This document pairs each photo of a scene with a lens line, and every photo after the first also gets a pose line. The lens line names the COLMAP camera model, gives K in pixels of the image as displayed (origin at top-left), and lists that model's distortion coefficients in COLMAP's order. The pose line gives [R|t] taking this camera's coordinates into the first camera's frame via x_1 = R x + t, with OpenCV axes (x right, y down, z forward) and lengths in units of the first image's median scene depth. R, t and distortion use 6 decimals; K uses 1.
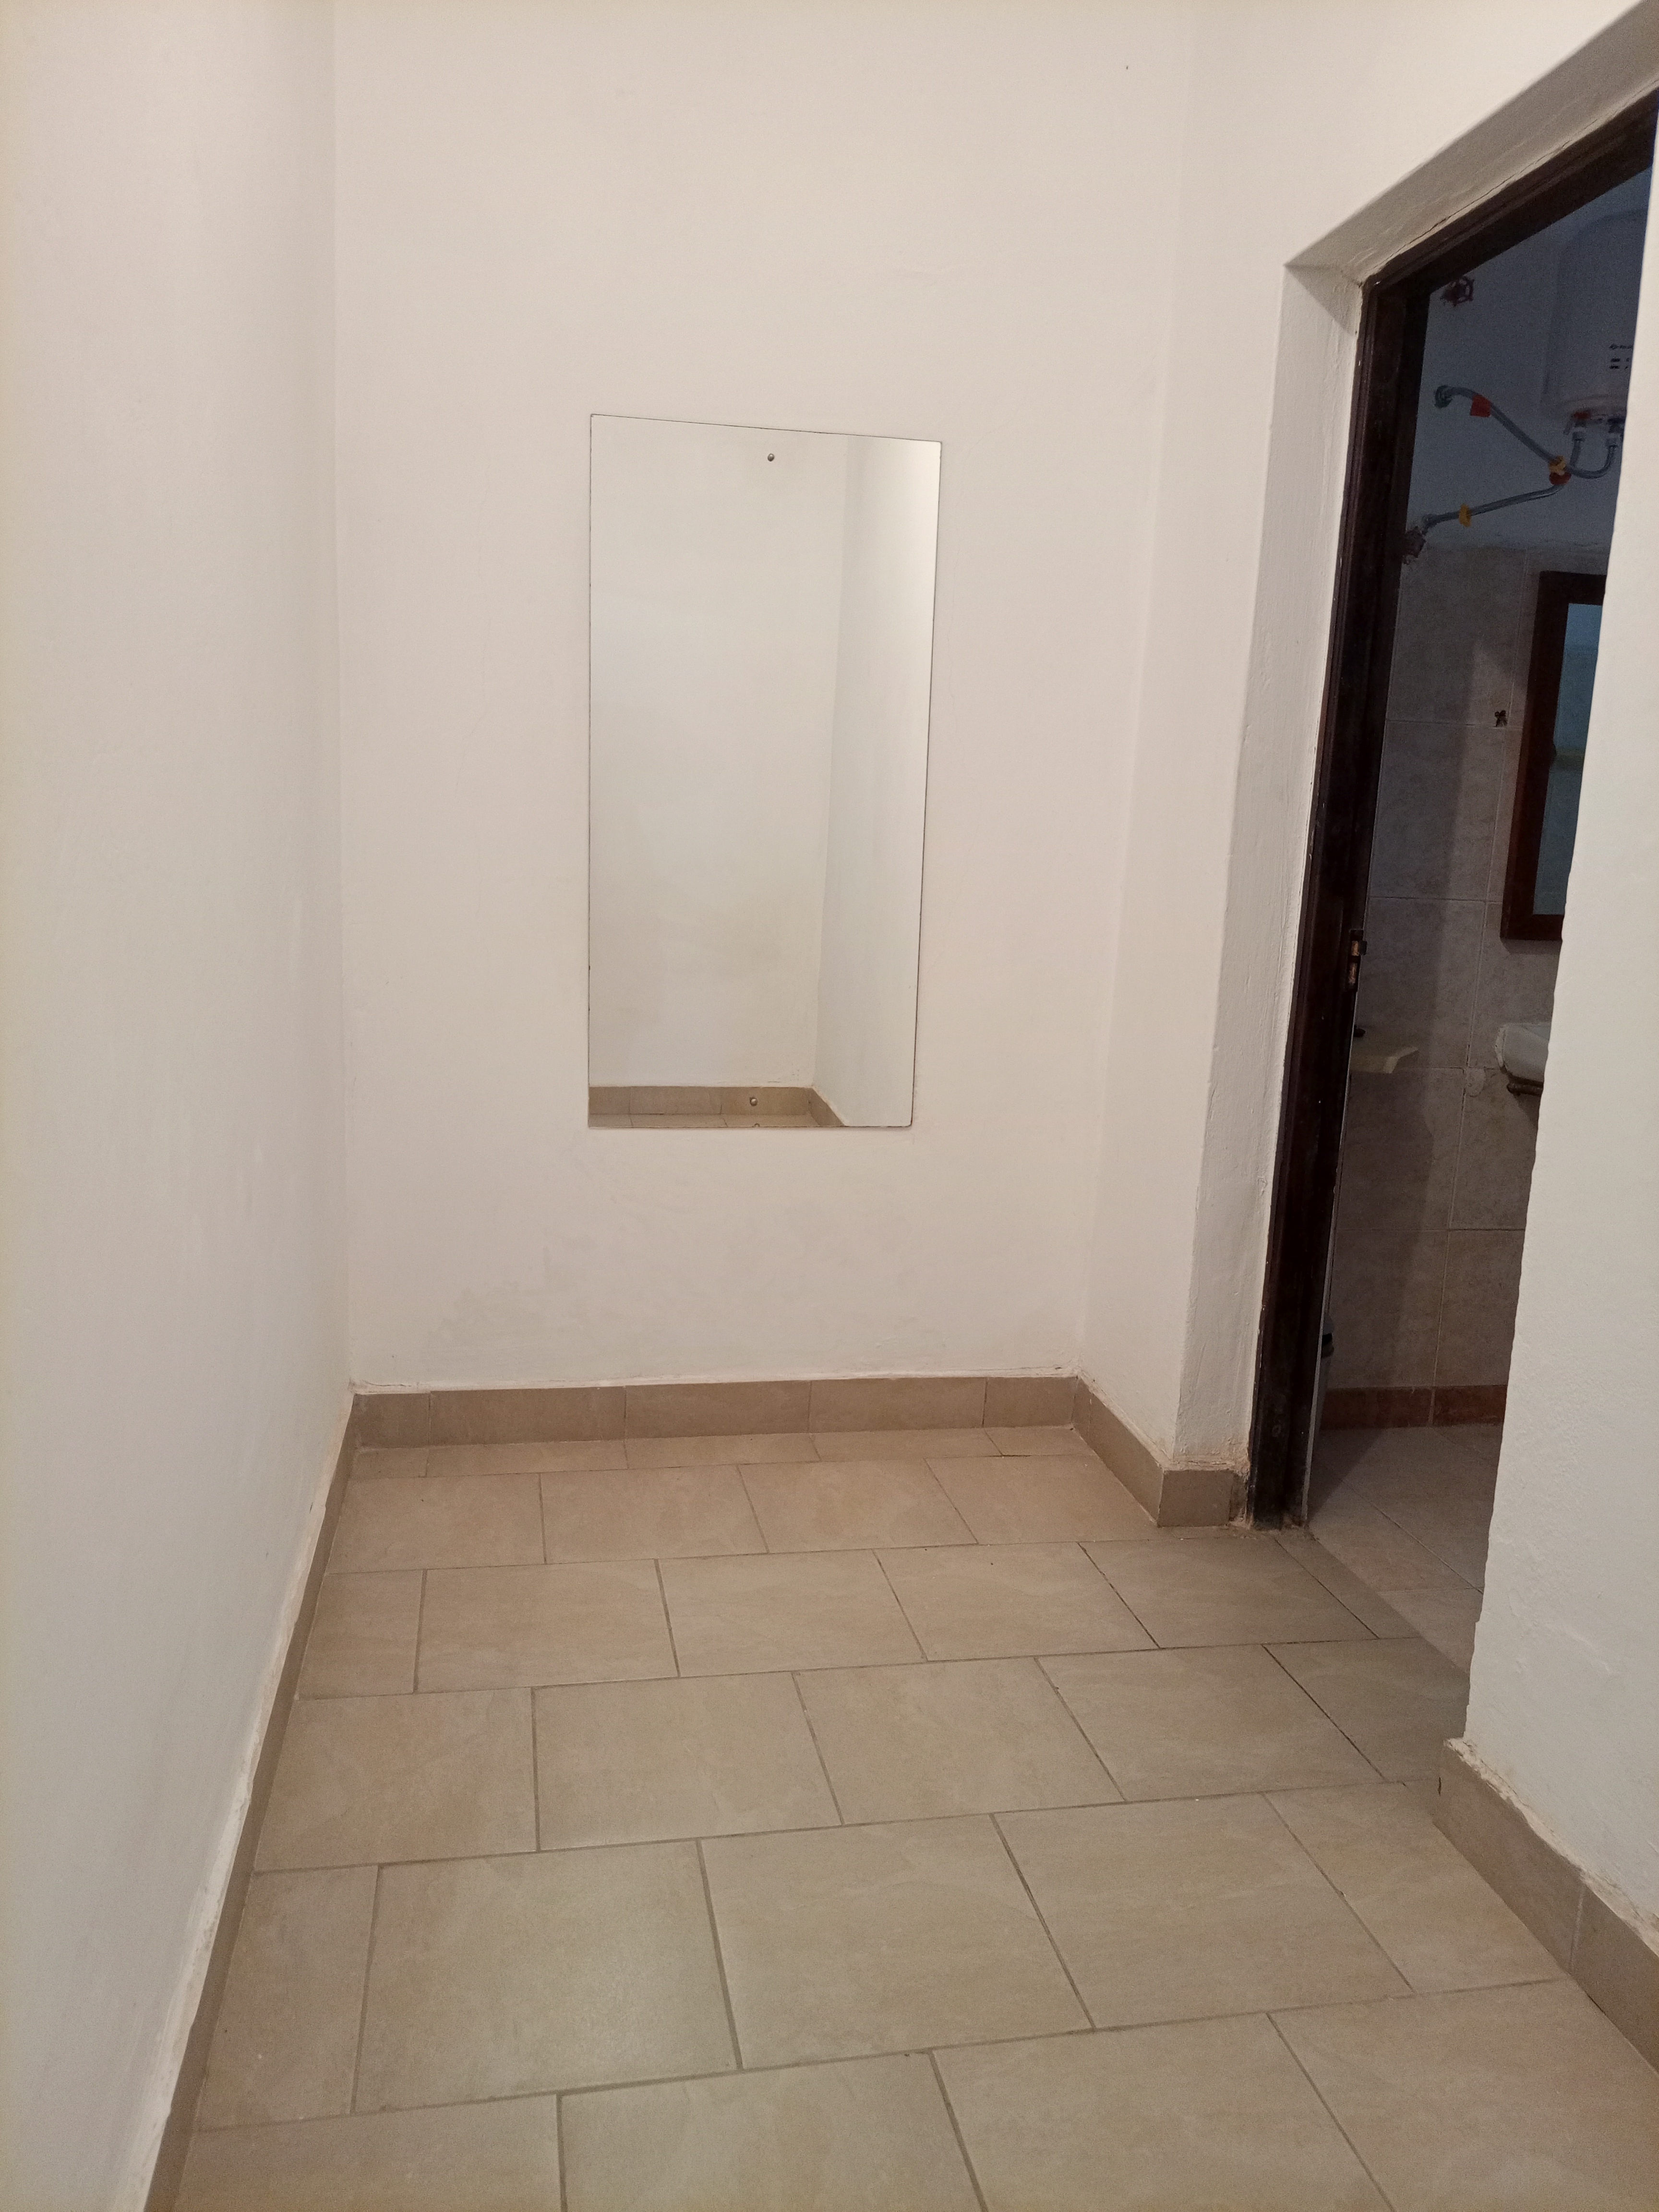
lens RADIAL K [[1634.1, 0, 835.7], [0, 1634.1, 1105.1], [0, 0, 1]] dist [0.023615, -0.038118]
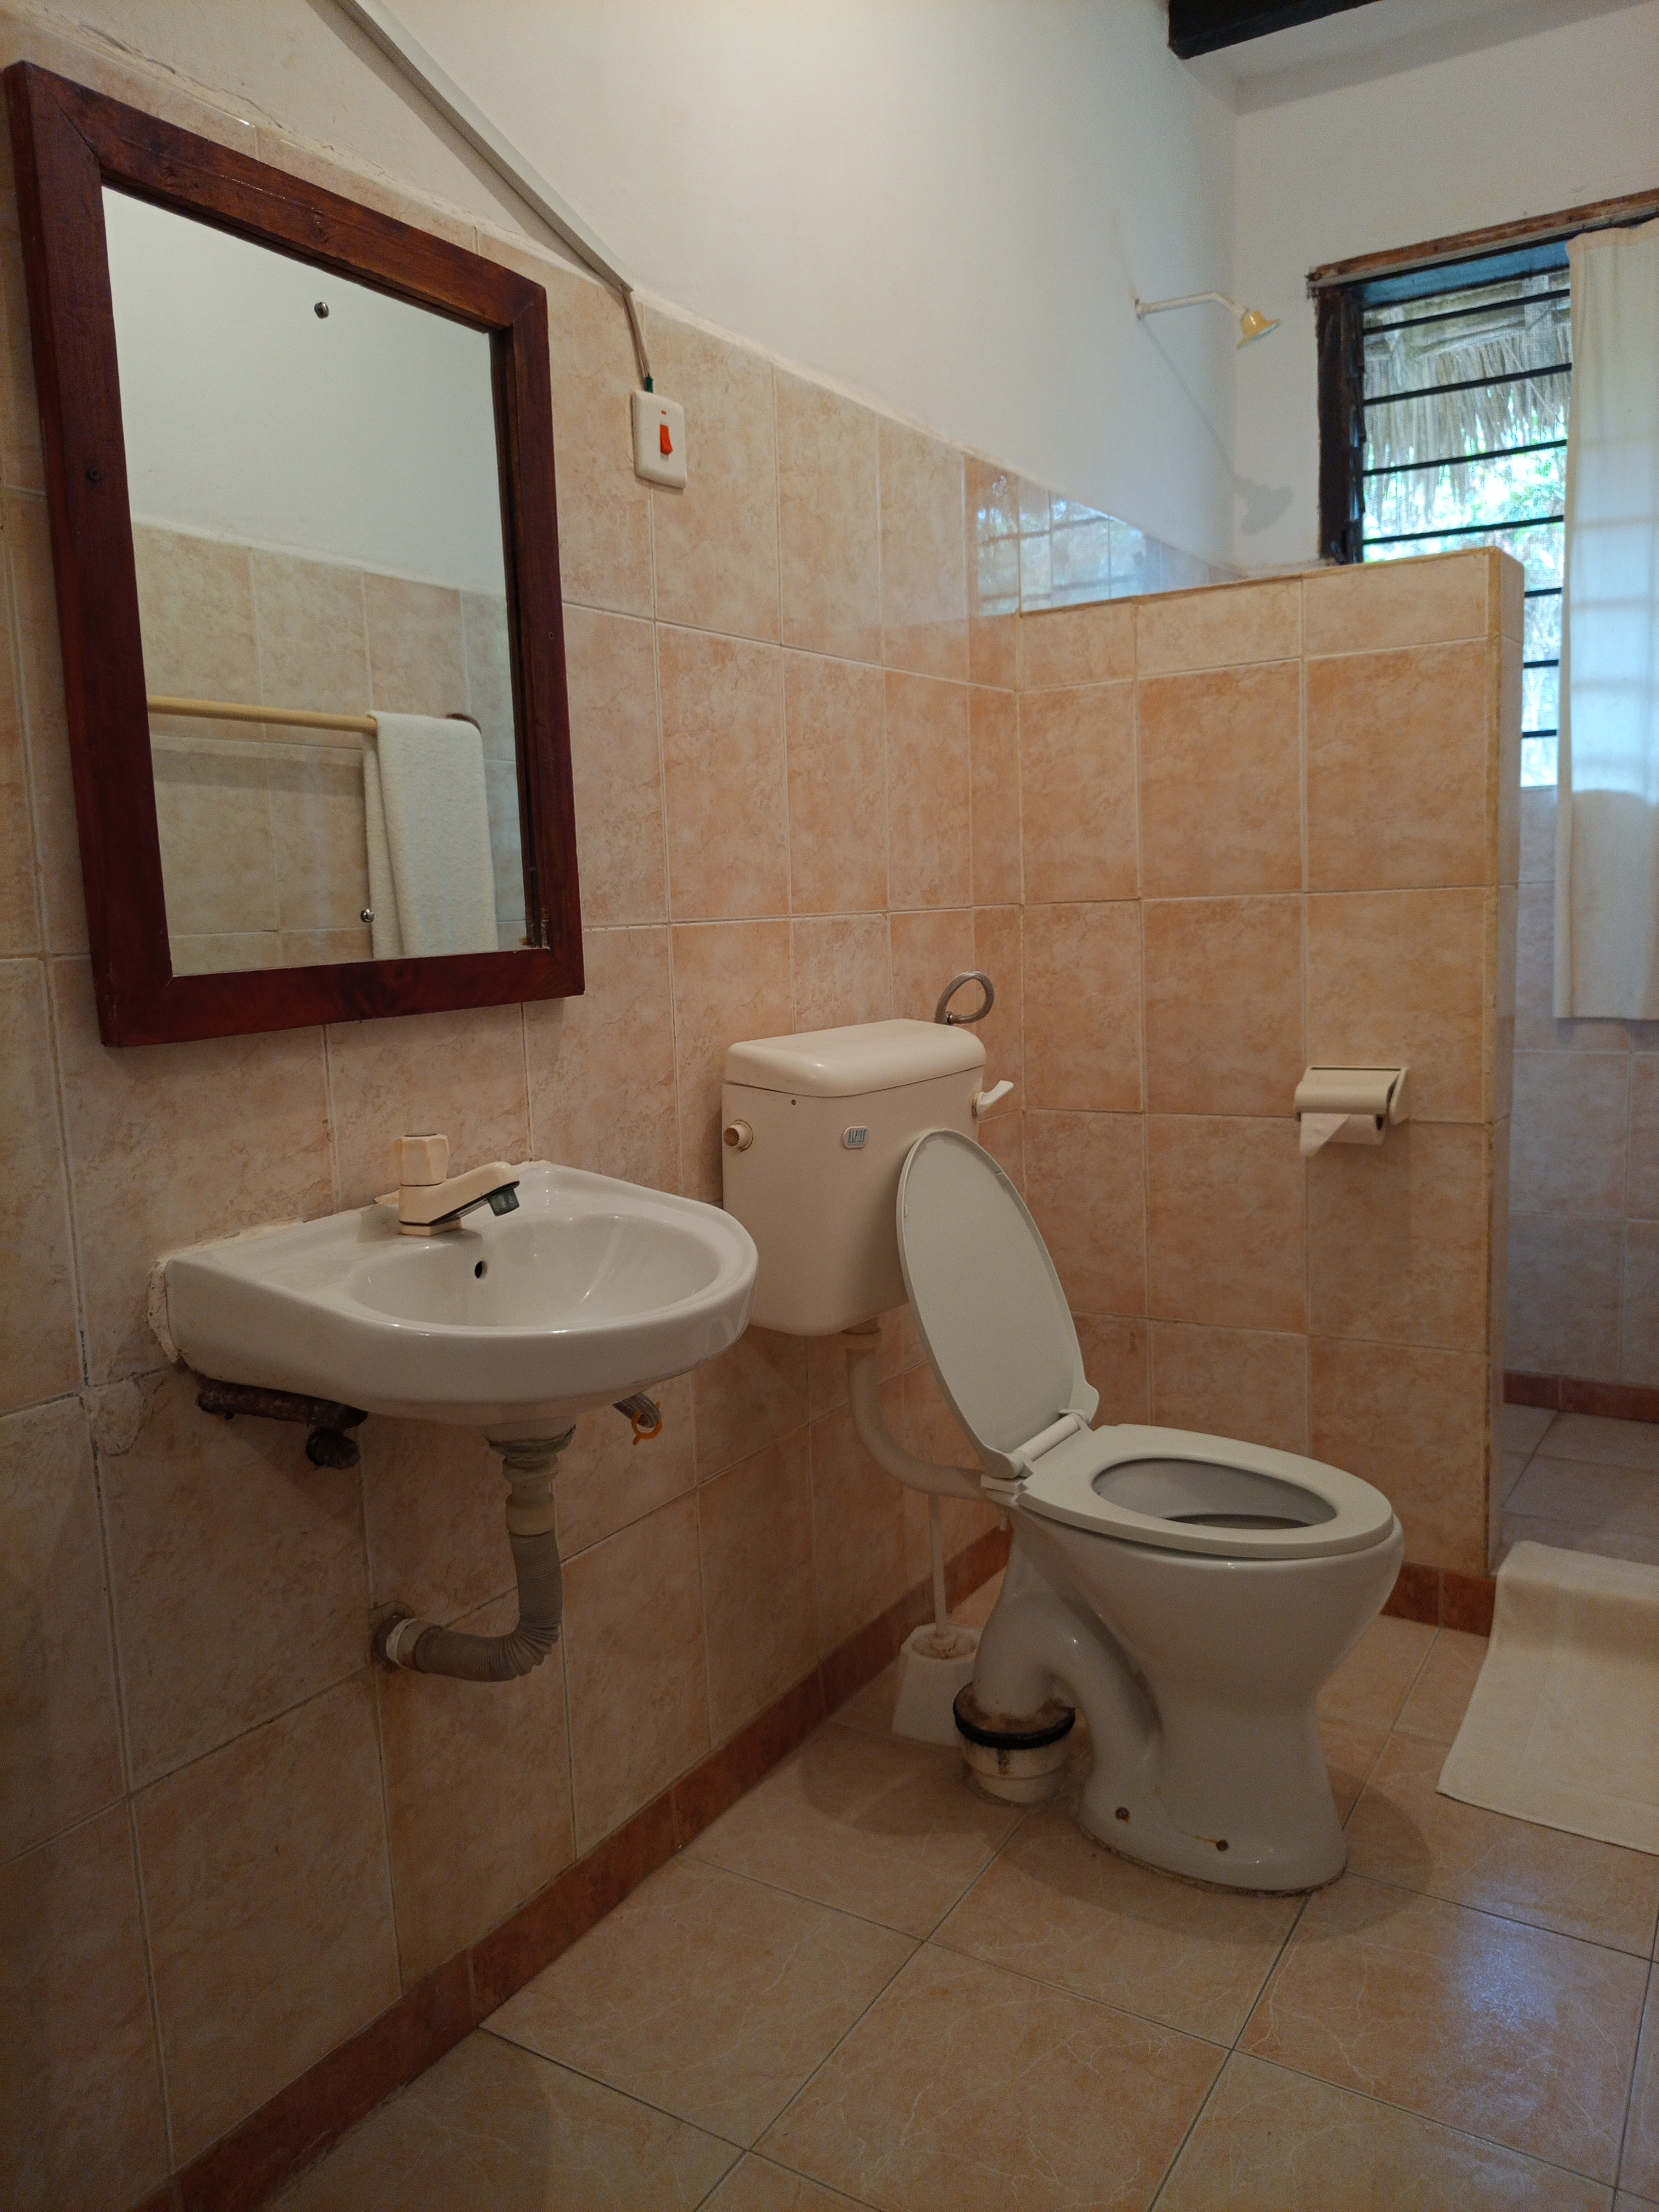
lens RADIAL K [[1634.1, 0, 829.5], [0, 1634.1, 1106.5], [0, 0, 1]] dist [0.023615, -0.038118]
pose [[0.686428, -0.166873, 0.707792, 0.241123], [0.191430, 0.980451, 0.045505, -0.071253], [-0.701549, 0.104257, 0.704954, 0.594370]]
